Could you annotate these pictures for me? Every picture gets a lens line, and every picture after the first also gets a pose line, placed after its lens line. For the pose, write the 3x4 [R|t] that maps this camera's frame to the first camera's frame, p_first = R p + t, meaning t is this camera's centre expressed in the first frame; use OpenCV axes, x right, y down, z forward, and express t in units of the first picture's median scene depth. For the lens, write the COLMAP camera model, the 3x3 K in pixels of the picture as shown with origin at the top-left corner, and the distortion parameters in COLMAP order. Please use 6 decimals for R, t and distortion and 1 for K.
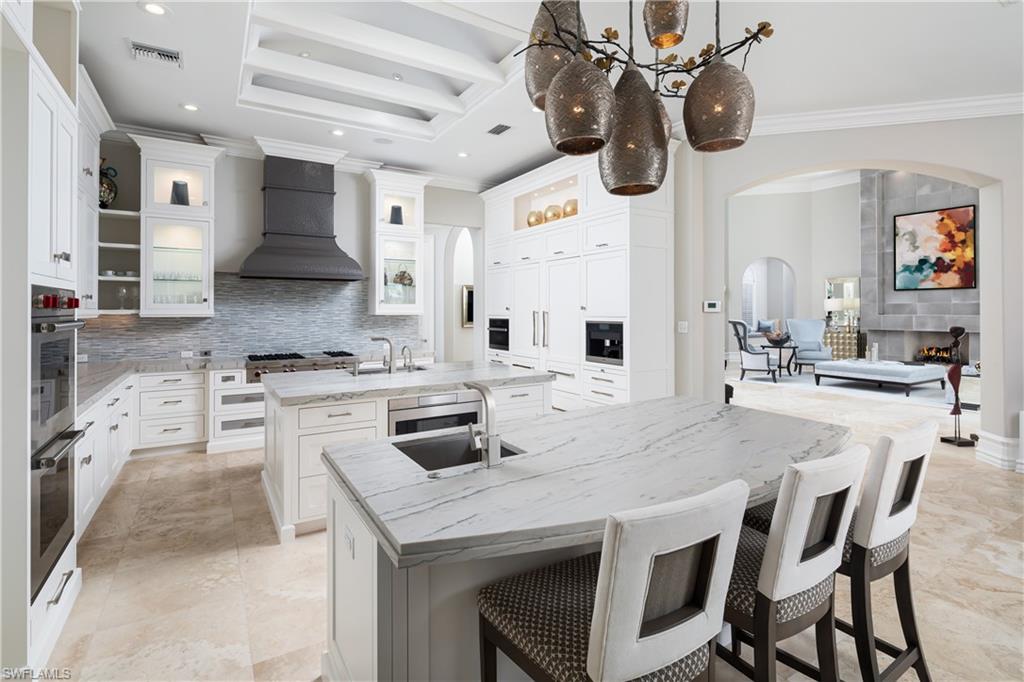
lens RADIAL K [[496.5, 0, 506.1], [0, 496.5, 304.8], [0, 0, 1]] dist [0.002695, 0.000164]
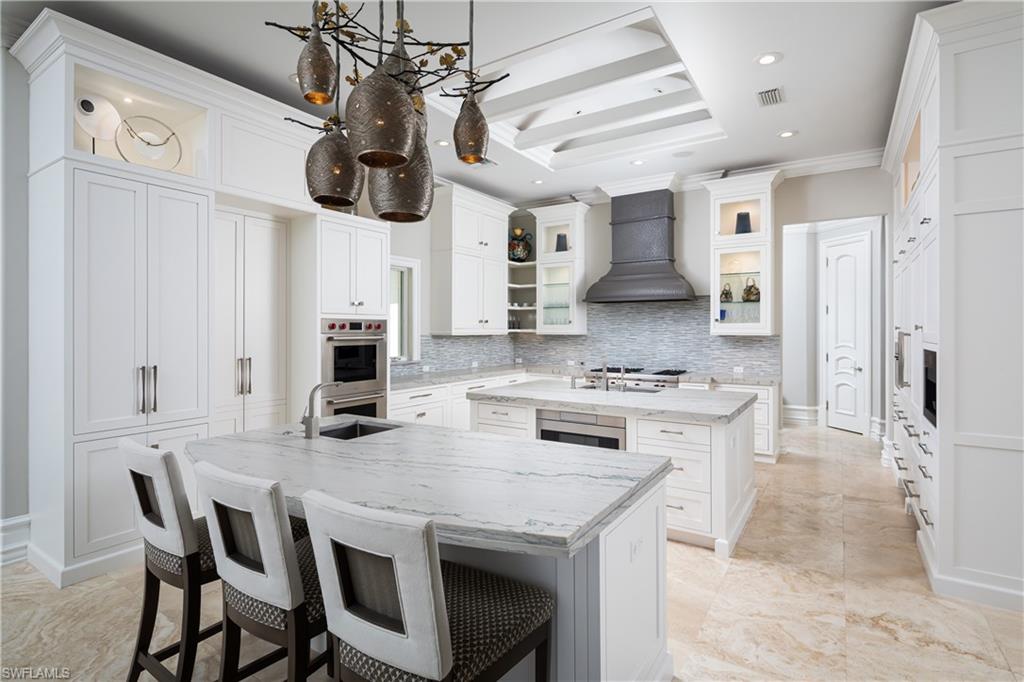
lens RADIAL K [[498.7, 0, 511.3], [0, 498.7, 320.1], [0, 0, 1]] dist [0.001231, -0.000377]
pose [[0.433442, -0.015885, -0.901041, 0.509369], [0.008743, 0.999872, -0.013421, 0.002191], [0.901139, -0.002060, 0.433526, 0.299416]]
